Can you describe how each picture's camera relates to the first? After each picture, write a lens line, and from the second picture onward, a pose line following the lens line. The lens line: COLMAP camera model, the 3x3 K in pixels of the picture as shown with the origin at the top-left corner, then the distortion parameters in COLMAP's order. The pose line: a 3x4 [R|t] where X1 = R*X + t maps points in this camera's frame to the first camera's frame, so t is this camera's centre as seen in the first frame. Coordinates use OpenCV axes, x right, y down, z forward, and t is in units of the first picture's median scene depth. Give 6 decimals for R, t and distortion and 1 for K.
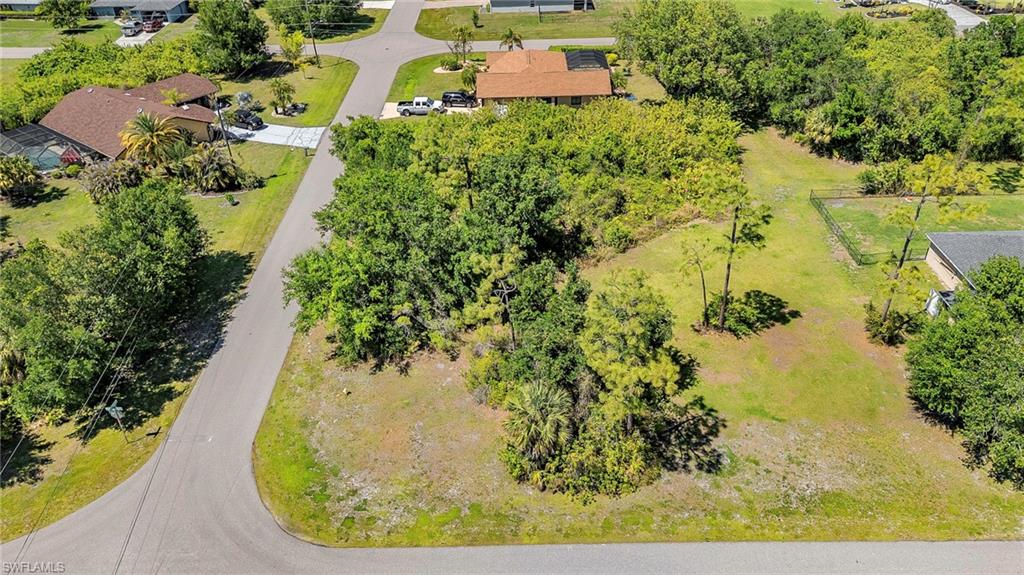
lens RADIAL K [[754.0, 0, 512.0], [0, 754.0, 287.5], [0, 0, 1]] dist [0.078949, -0.071859]
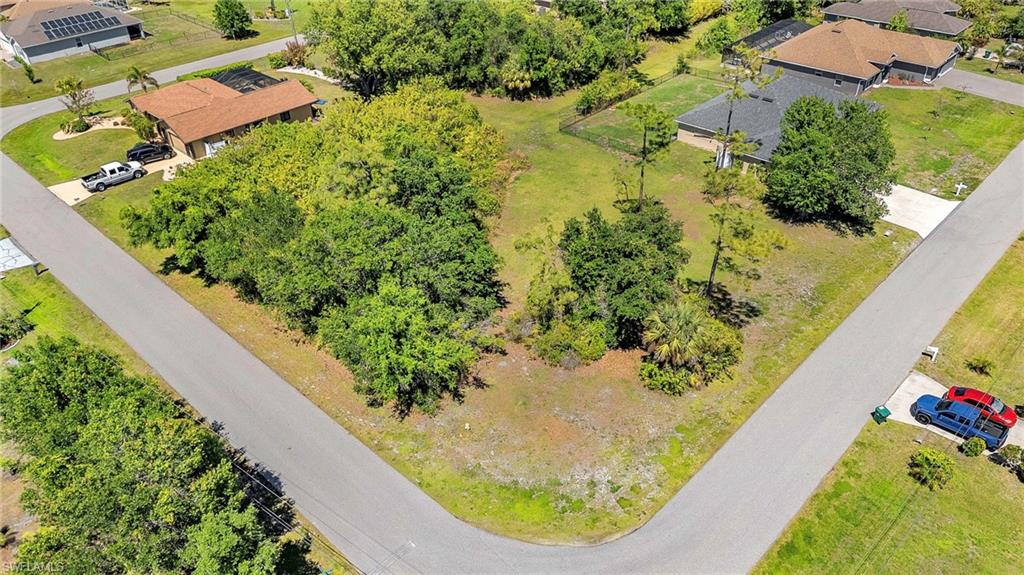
lens RADIAL K [[754.0, 0, 512.0], [0, 754.0, 287.5], [0, 0, 1]] dist [0.078949, -0.071859]
pose [[0.690930, -0.402710, 0.600367, -0.602030], [0.408849, 0.902576, 0.134901, -0.107862], [-0.596203, 0.152253, 0.788264, 0.189712]]
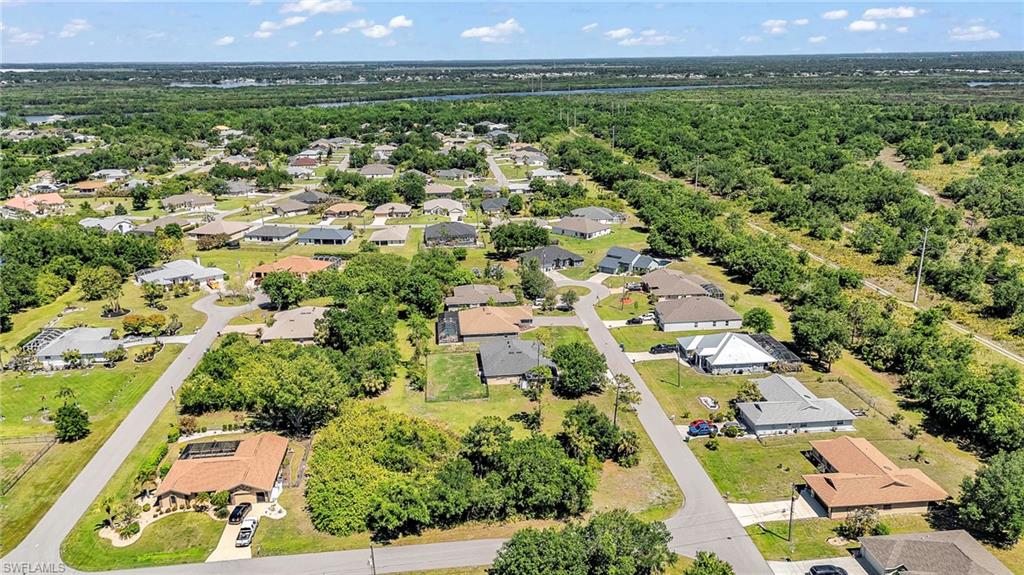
lens RADIAL K [[754.0, 0, 512.0], [0, 754.0, 287.5], [0, 0, 1]] dist [0.078949, -0.071859]
pose [[-0.109764, -0.266309, 0.957617, -1.934483], [0.567200, 0.774389, 0.280368, -1.029986], [-0.816233, 0.573935, 0.066050, 0.650841]]
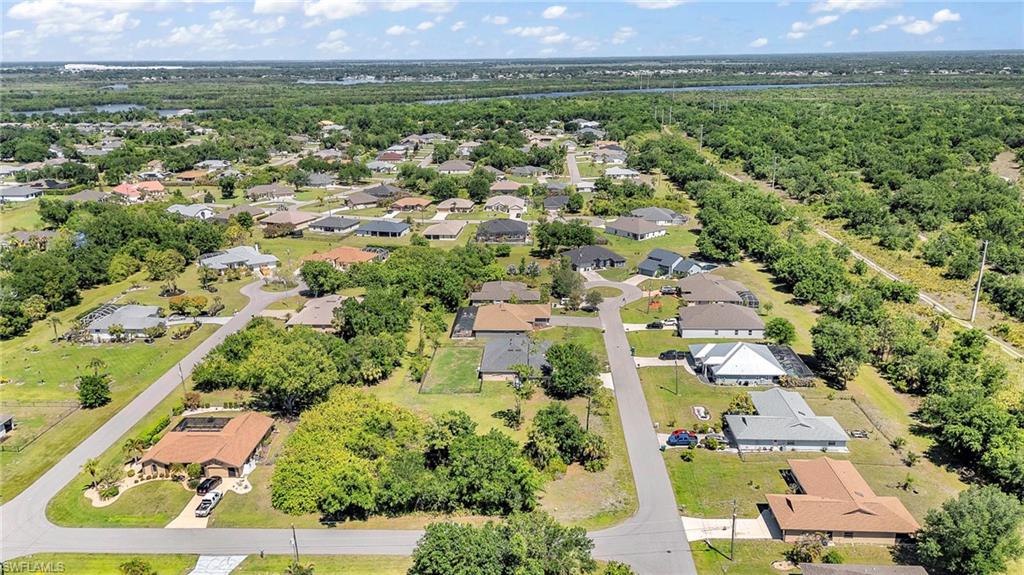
lens RADIAL K [[754.0, 0, 512.0], [0, 754.0, 287.5], [0, 0, 1]] dist [0.078949, -0.071859]
pose [[0.041687, -0.271061, 0.961659, -1.955979], [0.567254, 0.798750, 0.200552, -0.804087], [-0.822487, 0.537145, 0.187058, 0.319440]]
